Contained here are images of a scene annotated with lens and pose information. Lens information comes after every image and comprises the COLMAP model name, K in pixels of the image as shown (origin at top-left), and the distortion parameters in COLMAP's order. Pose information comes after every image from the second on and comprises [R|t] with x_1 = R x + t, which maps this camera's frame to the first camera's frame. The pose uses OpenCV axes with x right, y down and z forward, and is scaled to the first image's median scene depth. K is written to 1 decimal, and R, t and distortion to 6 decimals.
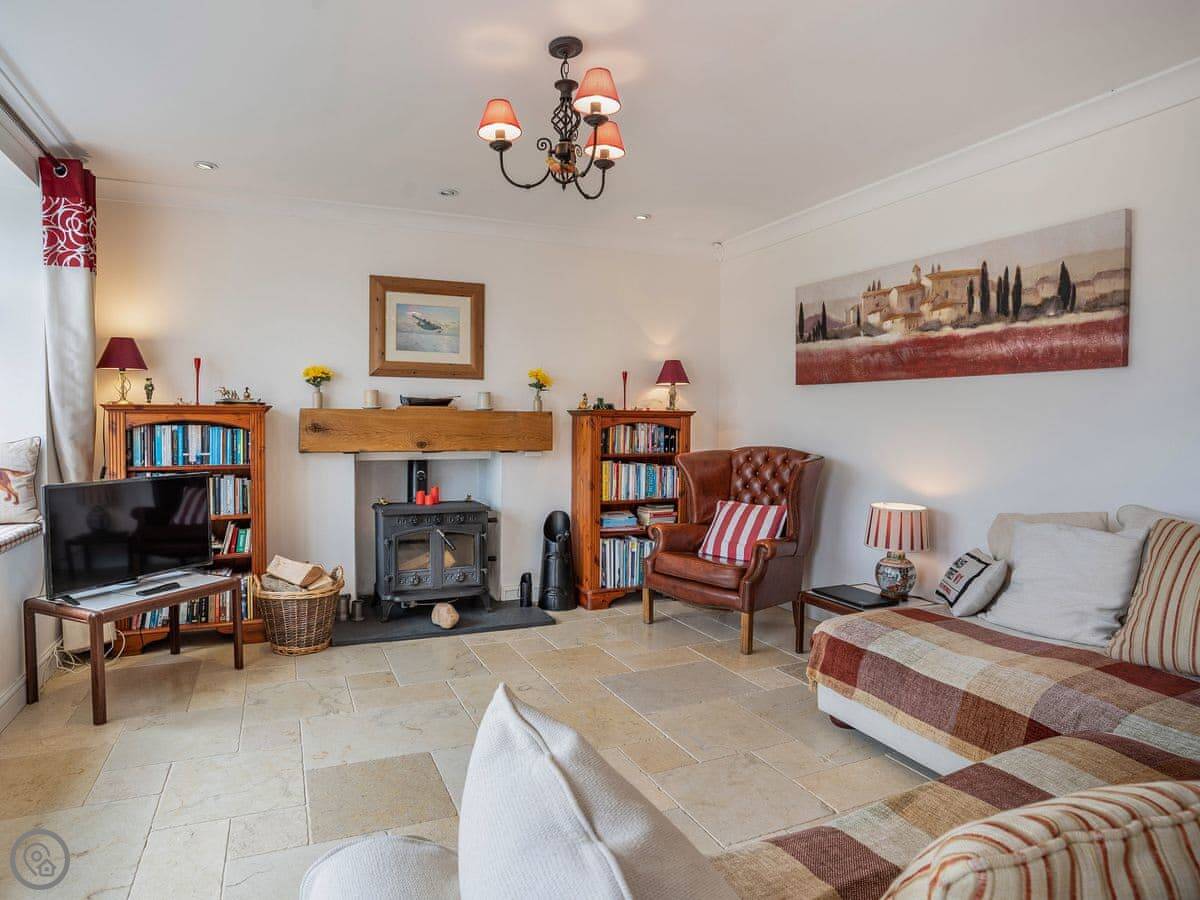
lens RADIAL K [[674.5, 0, 600.0], [0, 674.5, 450.0], [0, 0, 1]] dist [-0.074484, 0.024718]
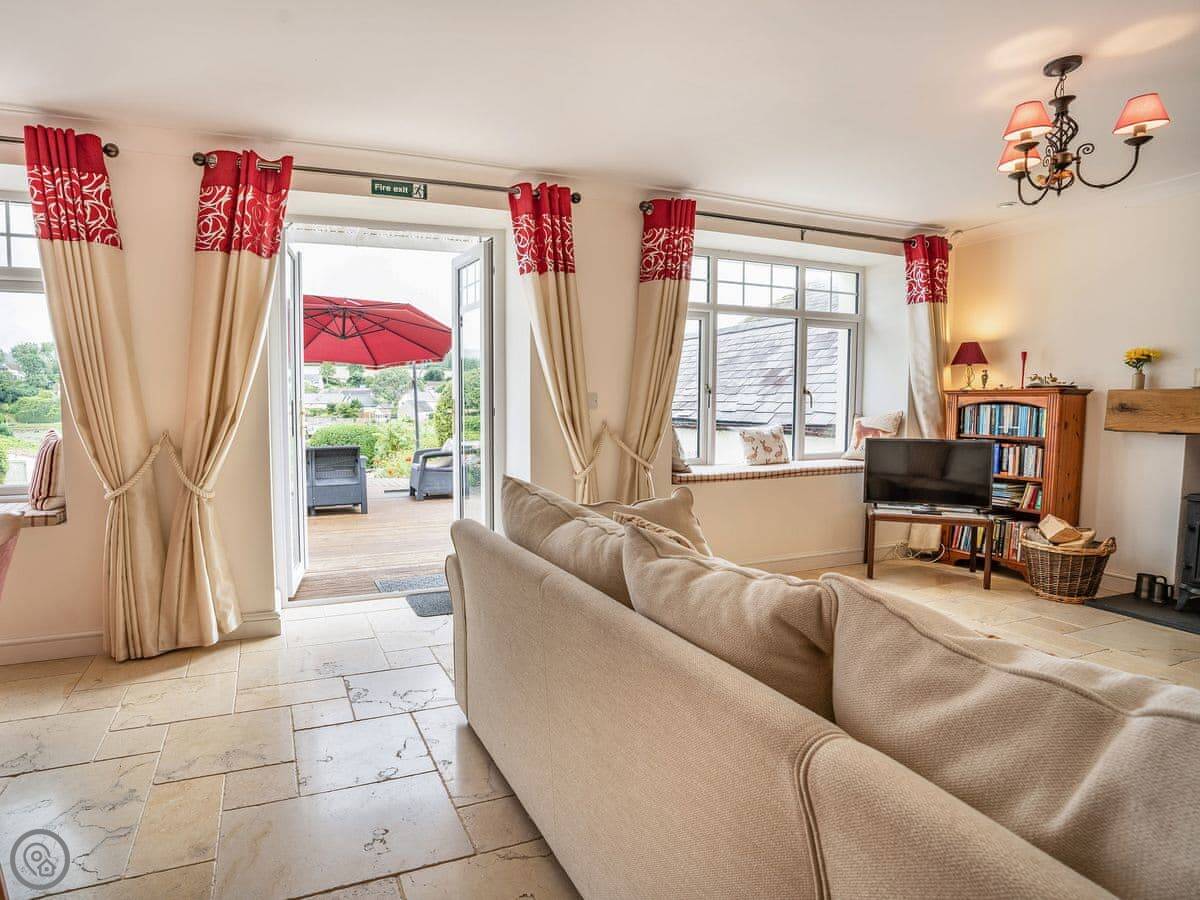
lens RADIAL K [[672.0, 0, 518.5], [0, 672.0, 447.2], [0, 0, 1]] dist [-0.084537, 0.040307]
pose [[-0.033656, 0.061177, -0.997559, 0.598345], [-0.041431, 0.997181, 0.062552, 0.004794], [0.998574, 0.043435, -0.031027, 0.068910]]
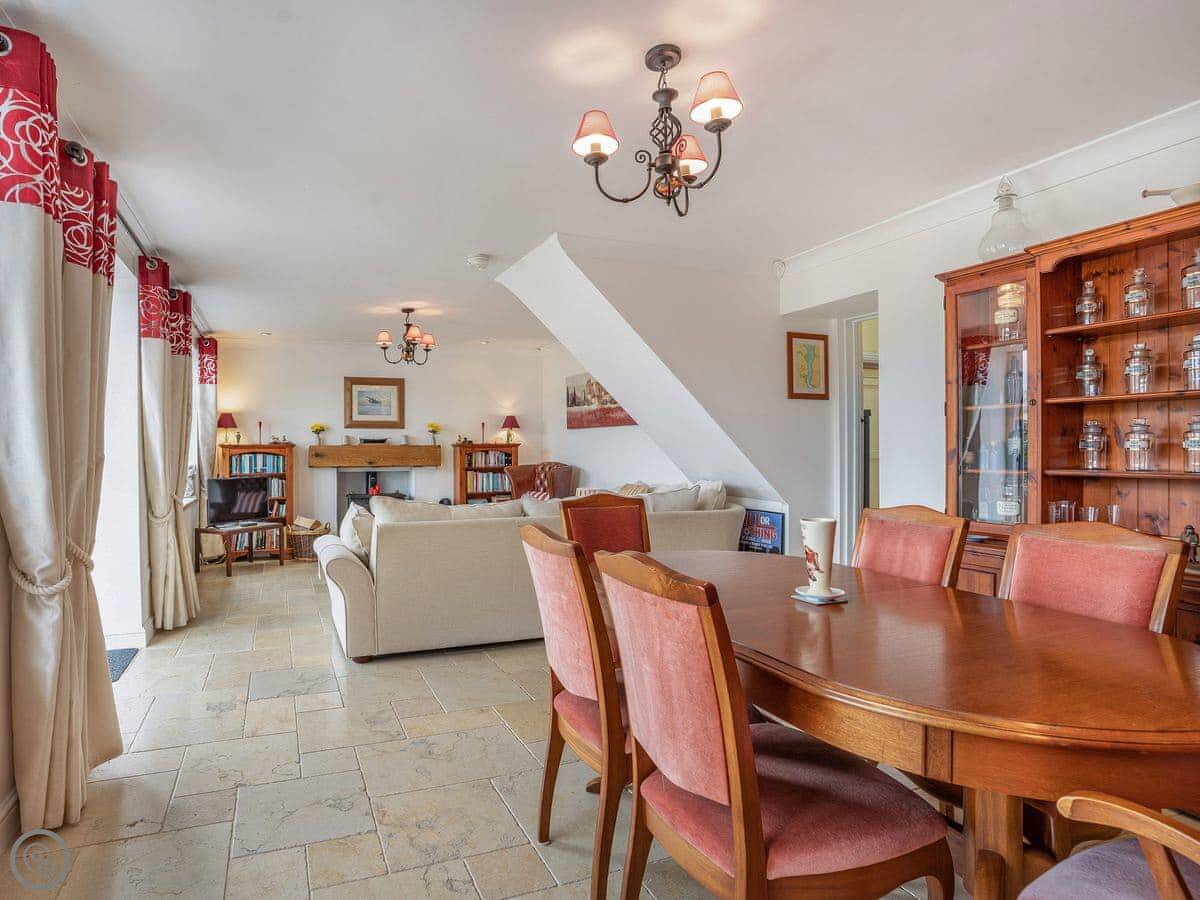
lens RADIAL K [[602.9, 0, 542.5], [0, 602.9, 452.9], [0, 0, 1]] dist [-0.055092, 0.000037]
pose [[0.999022, -0.012581, -0.042387, 0.314191], [0.011041, 0.999277, -0.036375, 0.032323], [0.042814, 0.035872, 0.998439, -0.738227]]
